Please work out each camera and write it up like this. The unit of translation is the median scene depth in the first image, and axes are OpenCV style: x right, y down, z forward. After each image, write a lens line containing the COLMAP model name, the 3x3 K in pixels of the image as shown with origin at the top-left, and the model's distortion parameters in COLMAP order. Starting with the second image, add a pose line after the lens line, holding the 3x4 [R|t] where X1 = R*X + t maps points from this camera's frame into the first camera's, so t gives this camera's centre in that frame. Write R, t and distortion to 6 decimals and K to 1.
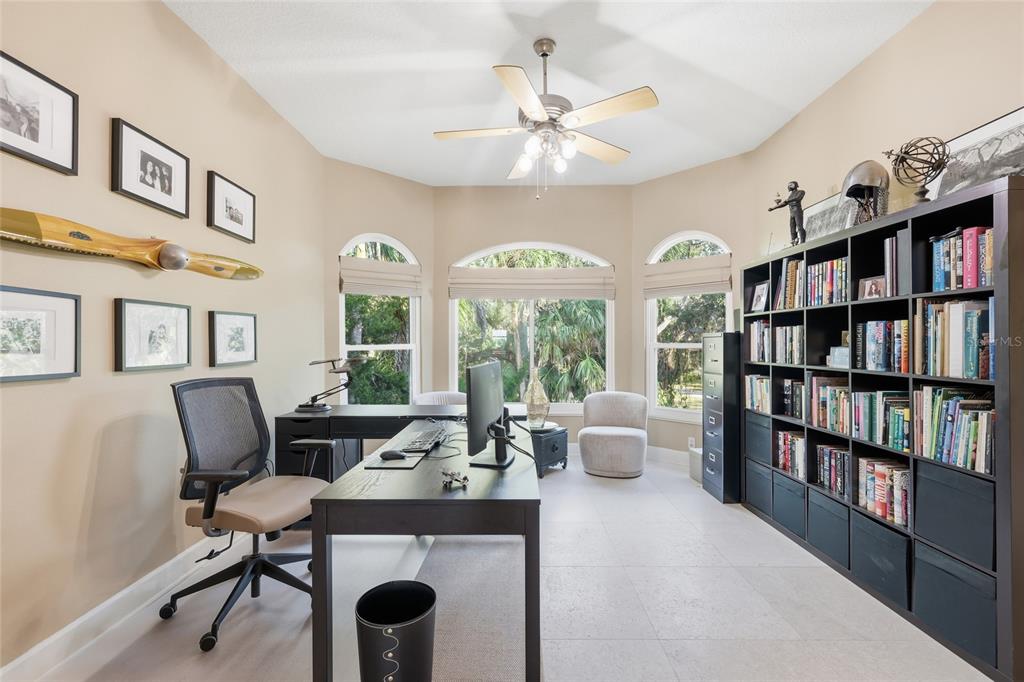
lens RADIAL K [[521.1, 0, 509.6], [0, 521.1, 344.8], [0, 0, 1]] dist [0.000615, -0.000380]
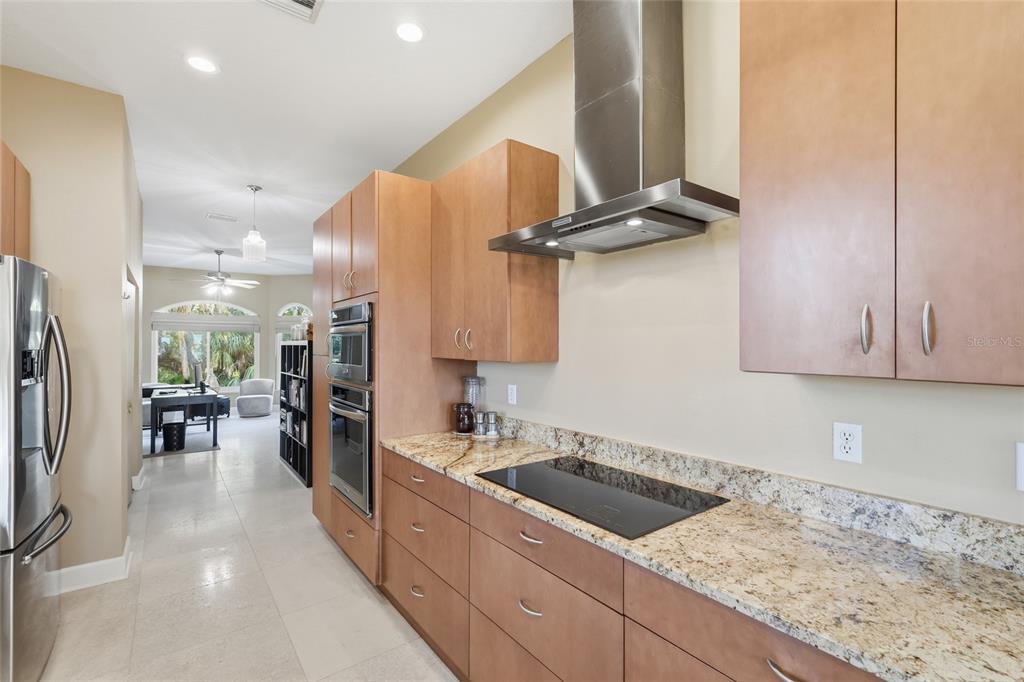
lens RADIAL K [[454.3, 0, 520.1], [0, 454.3, 339.1], [0, 0, 1]] dist [0.015679, -0.000122]
pose [[0.790998, 0.005859, 0.611791, -0.080689], [0.008289, 0.999760, -0.020292, -0.019134], [-0.611762, 0.021122, 0.790759, -1.035208]]
